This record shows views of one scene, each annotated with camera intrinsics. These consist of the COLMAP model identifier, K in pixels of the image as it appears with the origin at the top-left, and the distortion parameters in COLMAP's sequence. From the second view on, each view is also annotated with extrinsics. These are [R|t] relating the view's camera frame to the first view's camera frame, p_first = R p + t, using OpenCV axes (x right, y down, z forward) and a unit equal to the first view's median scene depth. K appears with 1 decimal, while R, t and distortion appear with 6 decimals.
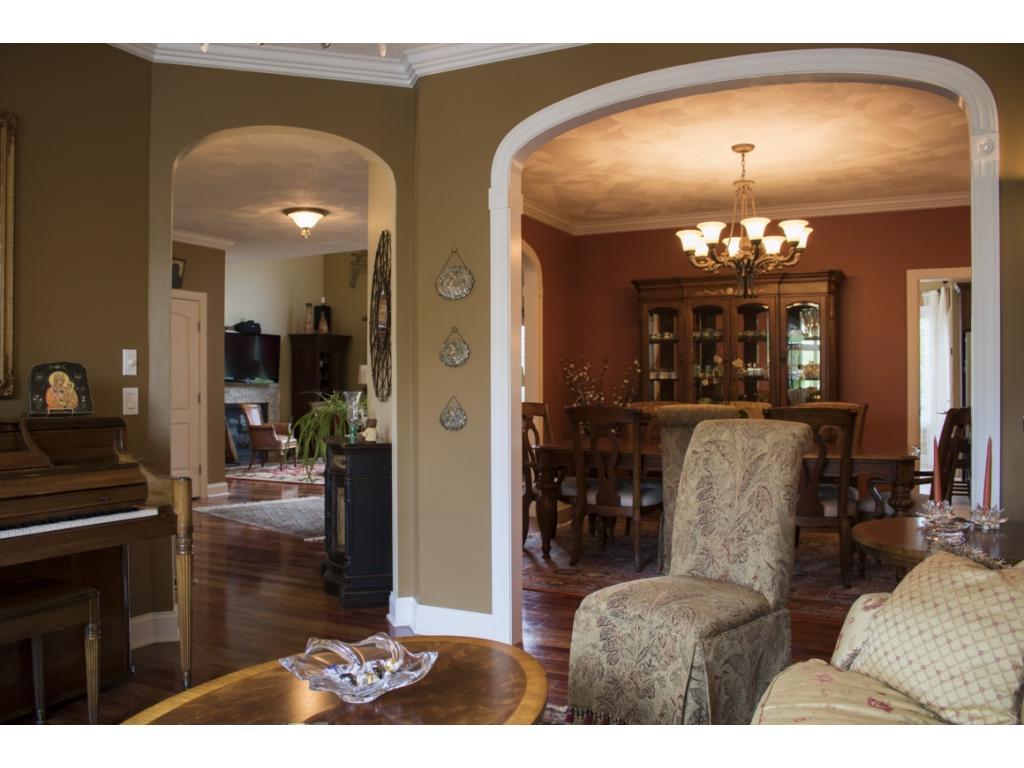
lens RADIAL K [[856.7, 0, 511.2], [0, 856.7, 383.9], [0, 0, 1]] dist [-0.098217, 0.049215]
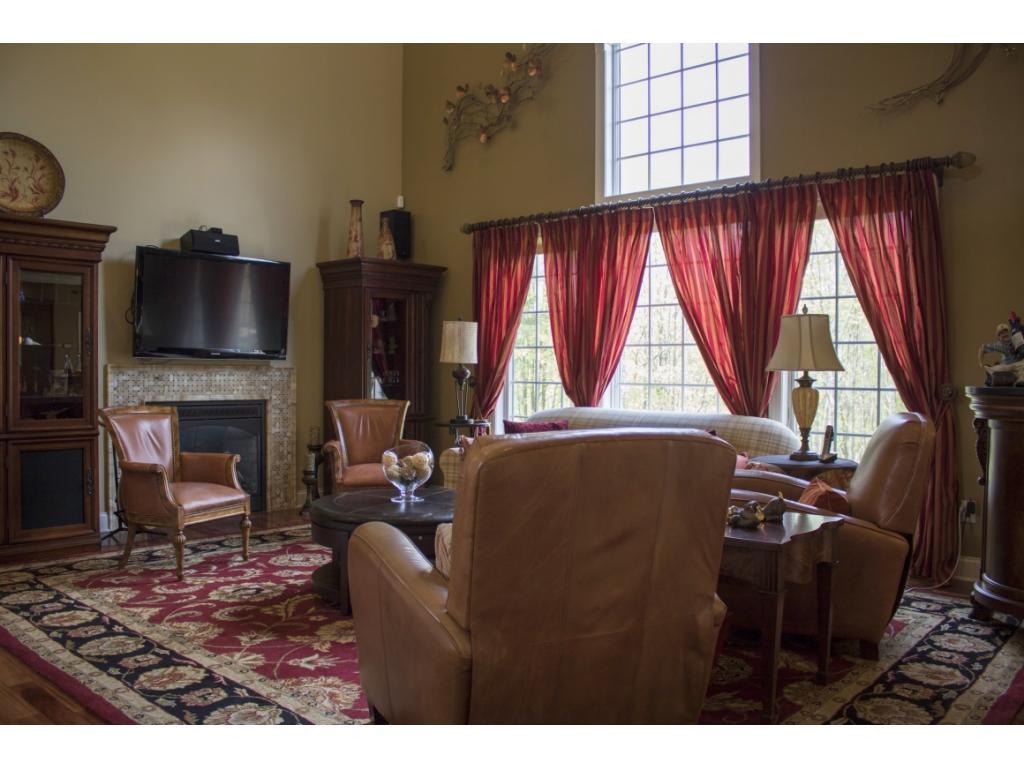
lens RADIAL K [[856.7, 0, 512.9], [0, 856.7, 385.2], [0, 0, 1]] dist [-0.098217, 0.049215]
pose [[0.964291, 0.007972, -0.264724, -0.018315], [-0.005326, 0.999928, 0.010711, 0.007599], [0.264791, -0.008919, 0.964265, 0.555542]]
